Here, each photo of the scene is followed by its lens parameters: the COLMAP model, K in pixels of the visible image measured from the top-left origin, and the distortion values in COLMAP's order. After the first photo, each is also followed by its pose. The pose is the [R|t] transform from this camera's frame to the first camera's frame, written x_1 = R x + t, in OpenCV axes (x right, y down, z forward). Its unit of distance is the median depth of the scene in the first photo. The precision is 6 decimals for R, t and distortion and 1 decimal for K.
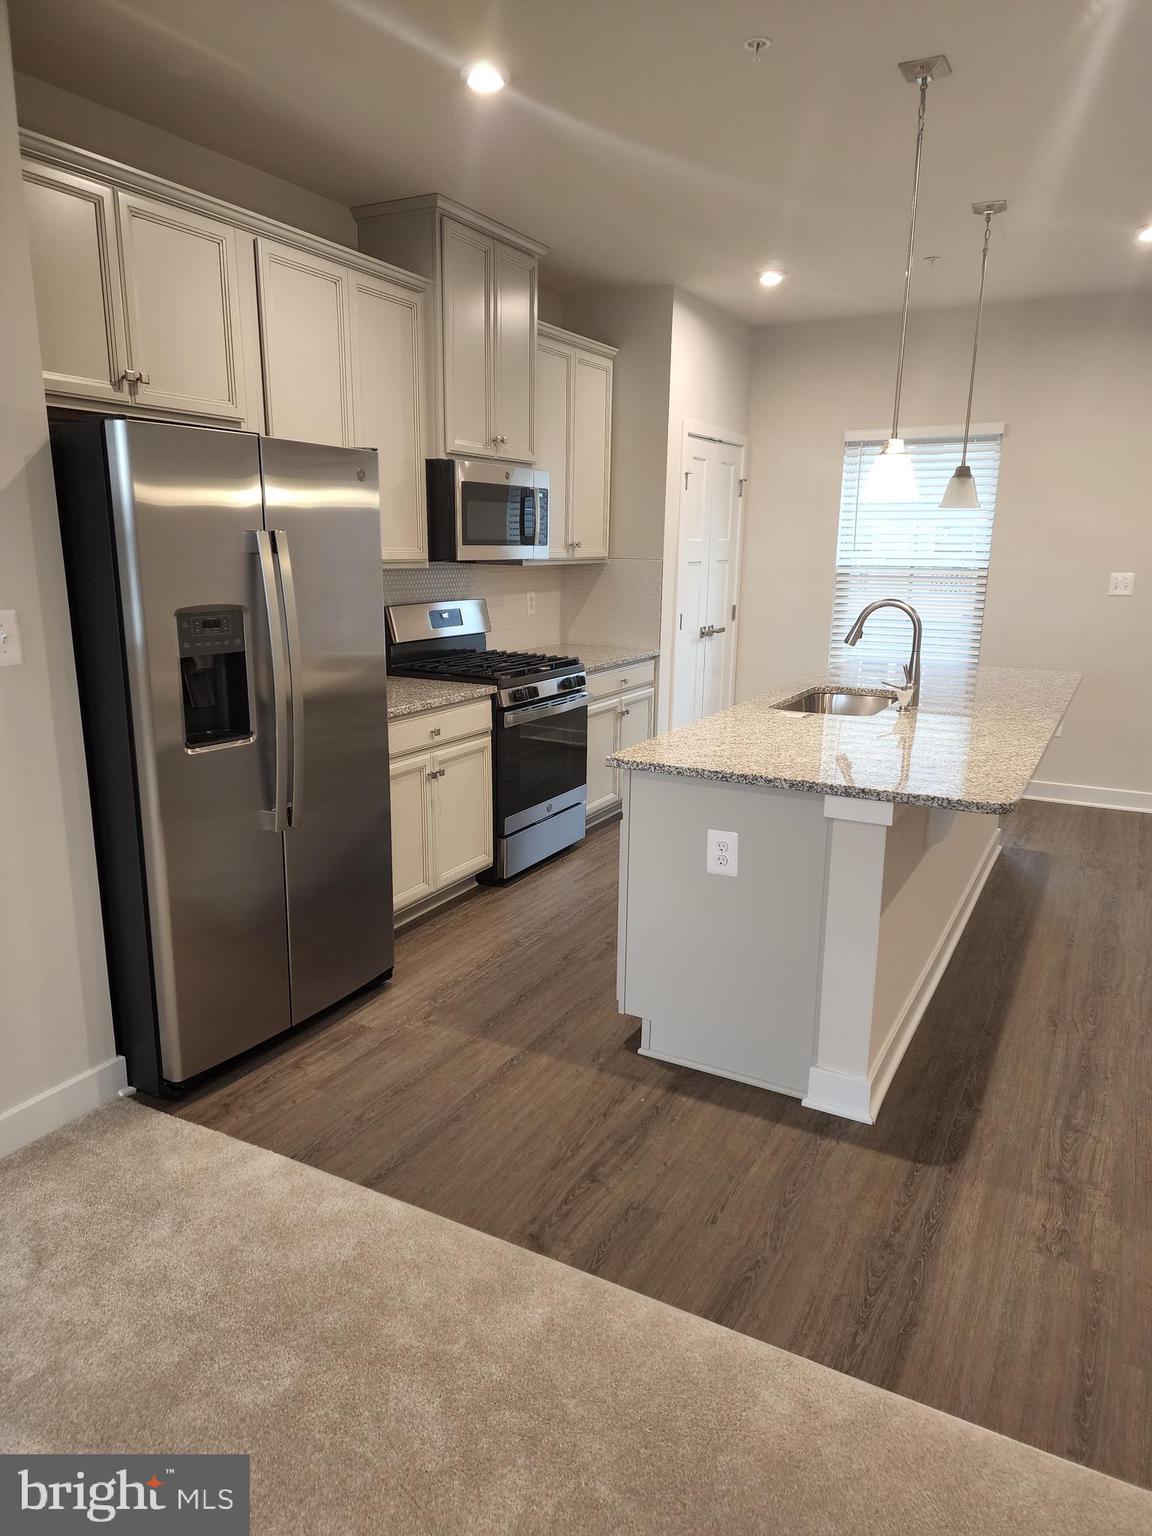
lens RADIAL K [[1044.6, 0, 564.9], [0, 1044.6, 766.2], [0, 0, 1]] dist [0.082224, -0.075467]
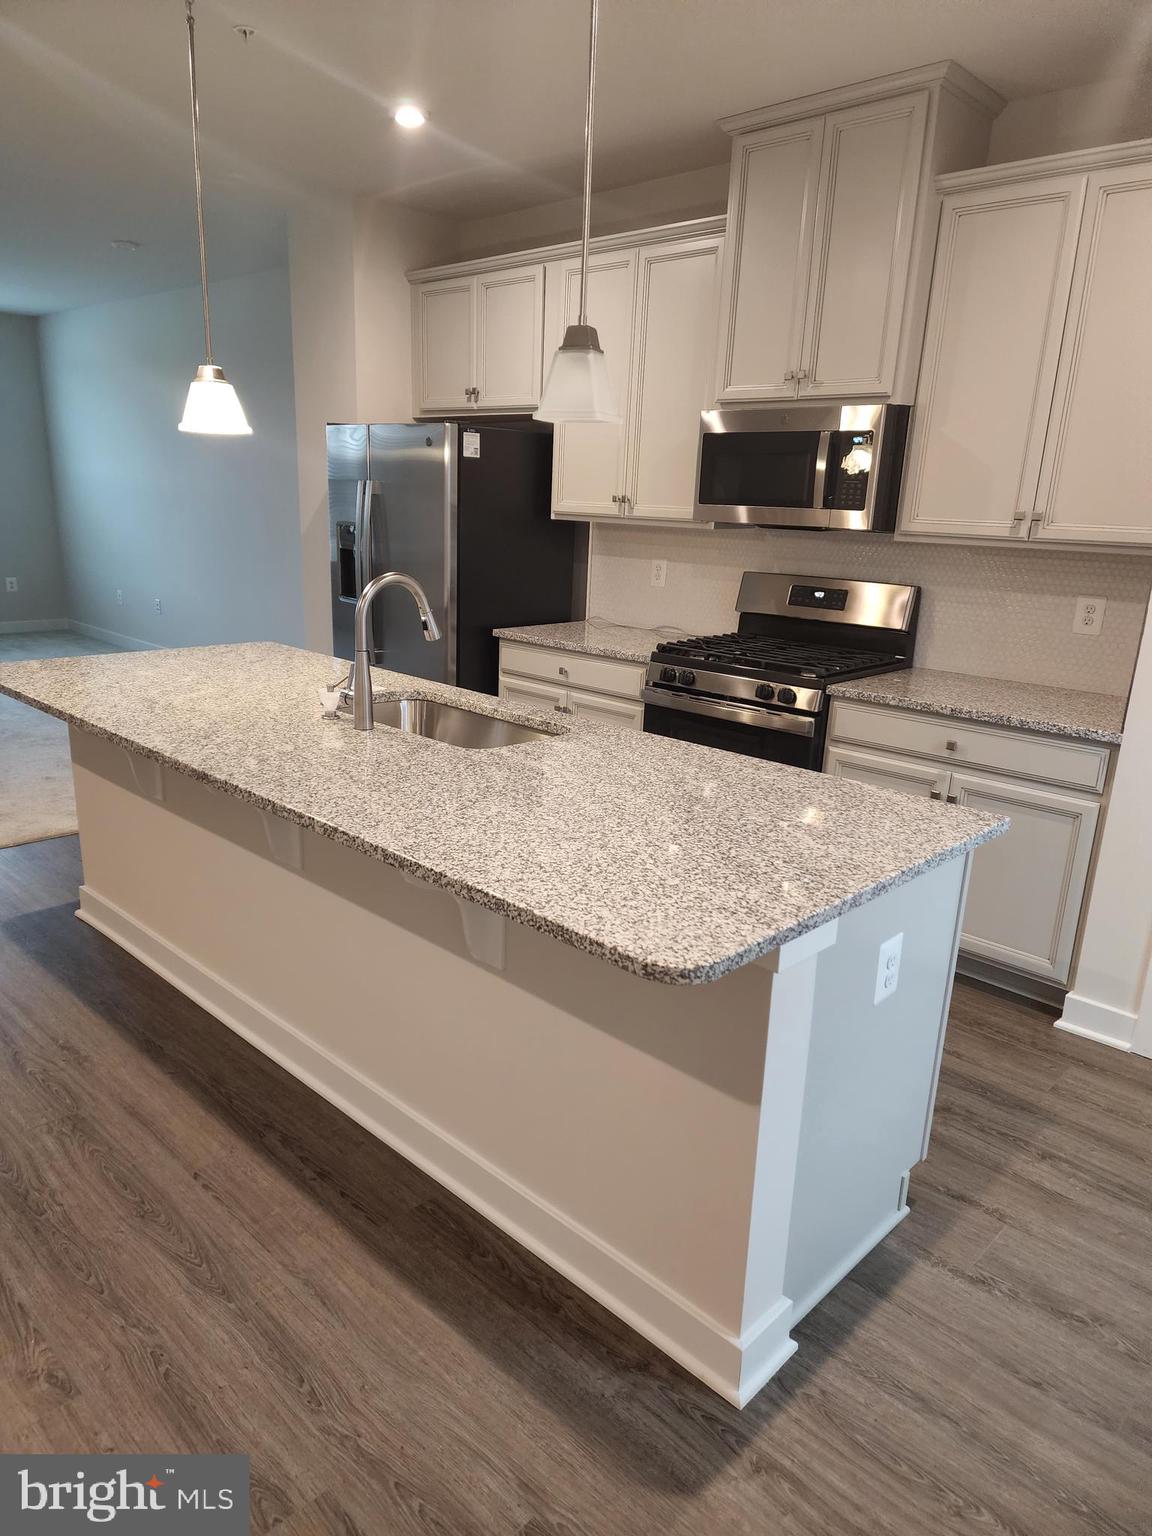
lens RADIAL K [[1044.6, 0, 582.4], [0, 1044.6, 766.9], [0, 0, 1]] dist [0.082224, -0.075467]
pose [[-0.271310, 0.233461, -0.933749, 1.269798], [-0.248220, 0.920349, 0.302233, -0.372665], [0.929934, 0.313774, -0.191751, 1.725350]]
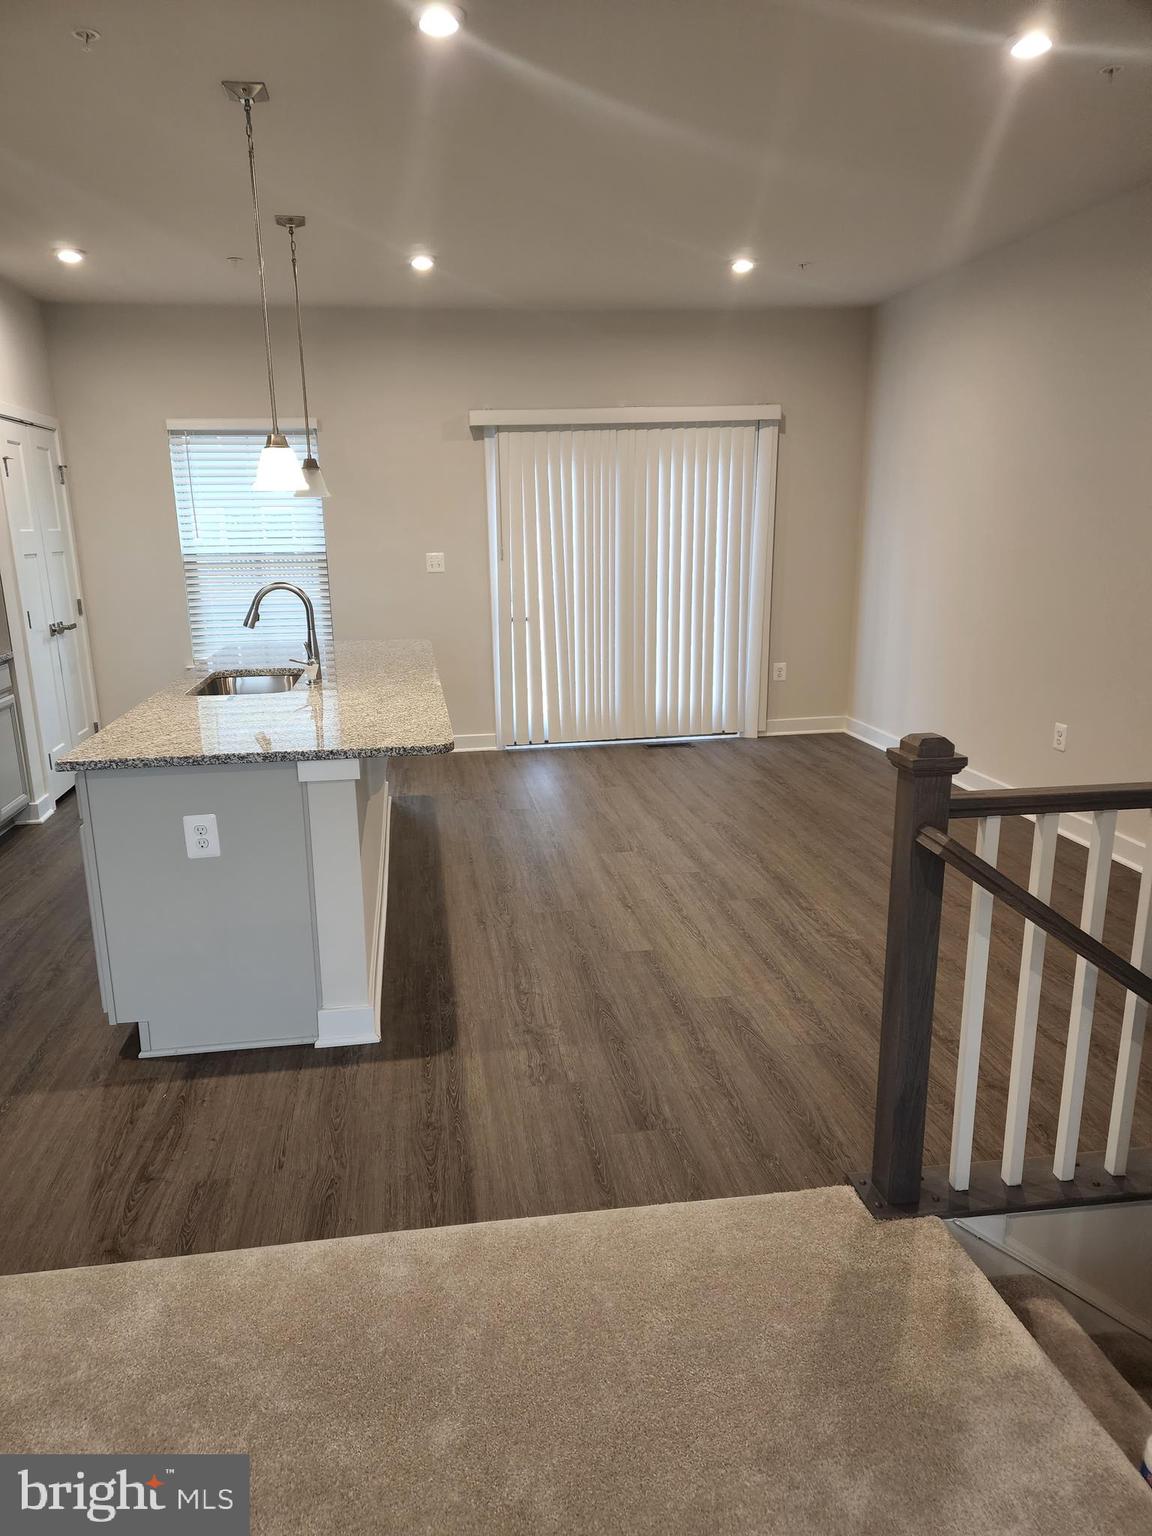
lens RADIAL K [[1044.6, 0, 567.5], [0, 1044.6, 768.3], [0, 0, 1]] dist [0.082224, -0.075467]
pose [[0.798441, -0.162787, 0.579649, -0.150671], [0.155335, 0.985857, 0.062898, 0.008246], [-0.581690, 0.039820, 0.812435, -0.046336]]
